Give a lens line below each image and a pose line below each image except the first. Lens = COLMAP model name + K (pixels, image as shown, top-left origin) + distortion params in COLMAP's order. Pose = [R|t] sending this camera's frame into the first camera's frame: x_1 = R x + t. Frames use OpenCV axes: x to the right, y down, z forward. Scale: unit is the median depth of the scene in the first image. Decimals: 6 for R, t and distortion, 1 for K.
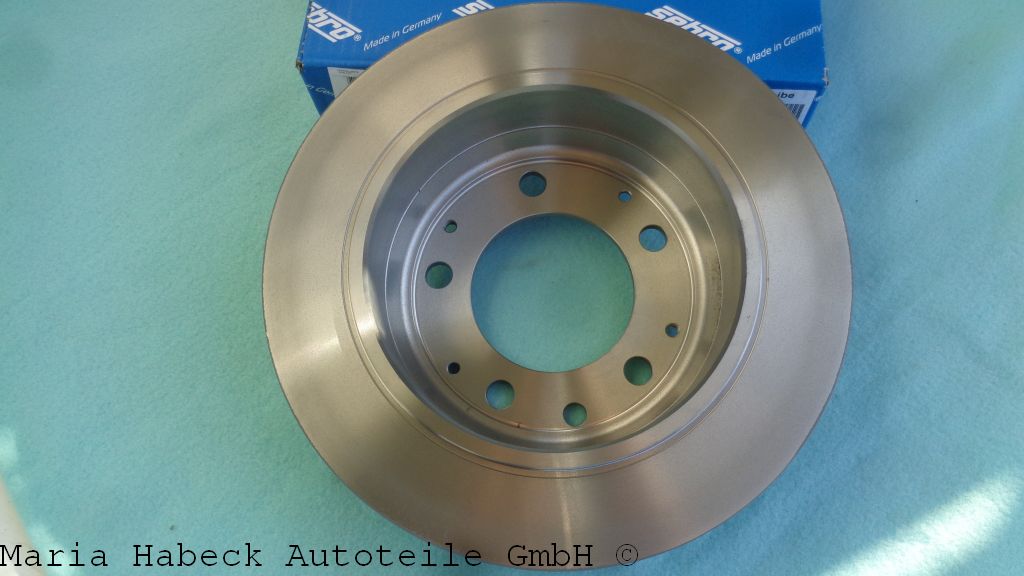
lens RADIAL K [[784.7, 0, 515.9], [0, 784.7, 301.0], [0, 0, 1]] dist [0.010904, -0.004000]
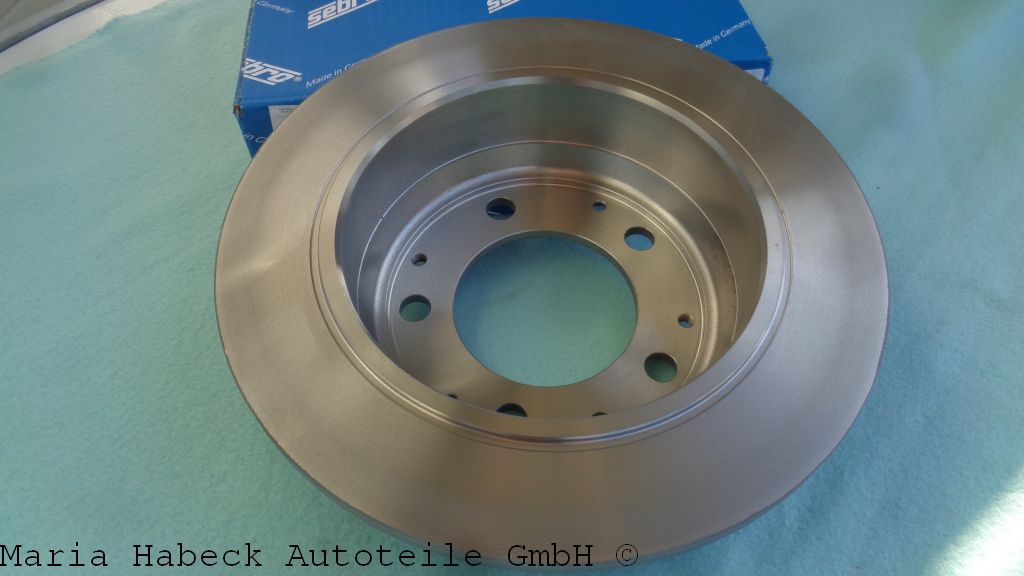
lens RADIAL K [[784.7, 0, 515.9], [0, 784.7, 301.0], [0, 0, 1]] dist [0.010904, -0.004000]
pose [[0.979761, -0.140431, 0.142643, -0.114829], [0.180027, 0.929733, -0.321228, 0.269767], [-0.087509, 0.340406, 0.936197, 0.170569]]
